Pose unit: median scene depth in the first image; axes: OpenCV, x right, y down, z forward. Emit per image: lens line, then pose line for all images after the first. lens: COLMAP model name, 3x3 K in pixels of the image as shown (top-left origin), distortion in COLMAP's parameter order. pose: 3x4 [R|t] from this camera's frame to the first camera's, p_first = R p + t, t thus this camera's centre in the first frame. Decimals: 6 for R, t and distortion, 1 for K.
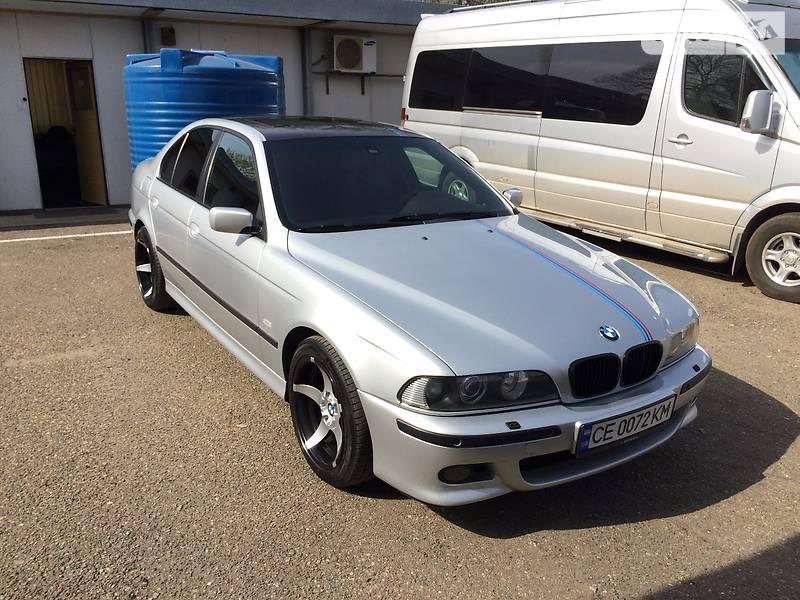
lens RADIAL K [[693.4, 0, 400.0], [0, 693.4, 300.0], [0, 0, 1]] dist [0.092199, -0.130257]
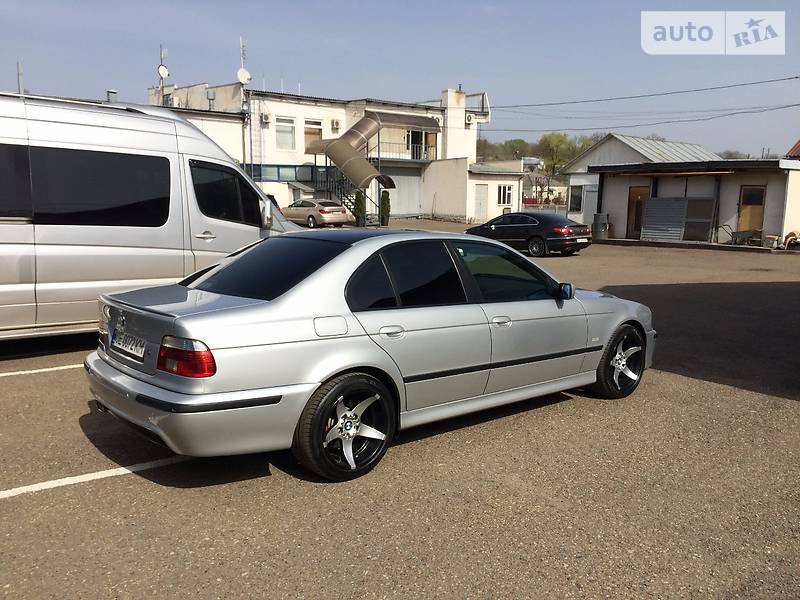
lens RADIAL K [[689.0, 0, 400.0], [0, 689.0, 300.0], [0, 0, 1]] dist [0.080086, -0.111089]
pose [[-0.133618, -0.150760, 0.979499, -1.082481], [0.267296, 0.946251, 0.182106, -0.300494], [-0.954306, 0.286149, -0.086138, 0.958646]]
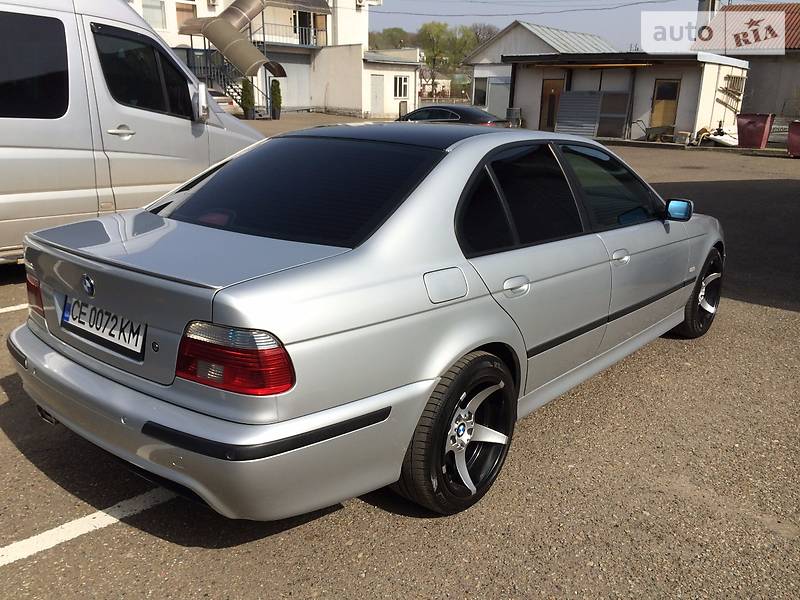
lens RADIAL K [[689.0, 0, 400.0], [0, 689.0, 300.0], [0, 0, 1]] dist [0.080086, -0.111089]
pose [[-0.304552, -0.283485, 0.909332, -0.766662], [0.244764, 0.899332, 0.362343, -0.324371], [-0.920510, 0.332924, -0.204507, 1.099185]]
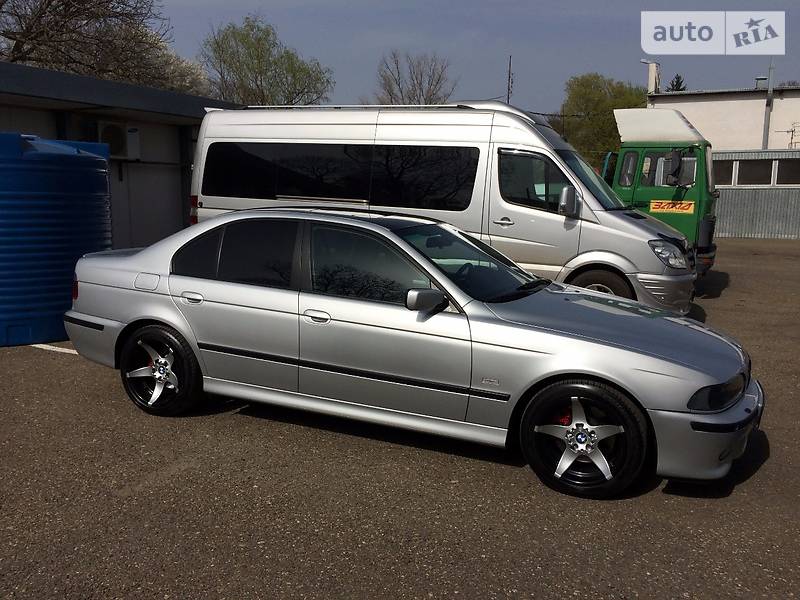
lens RADIAL K [[689.0, 0, 400.0], [0, 689.0, 300.0], [0, 0, 1]] dist [0.080086, -0.111089]
pose [[0.828873, -0.085302, 0.552896, -0.582057], [0.147474, 0.986666, -0.068861, -0.027552], [-0.539649, 0.138615, 0.830400, 0.062764]]
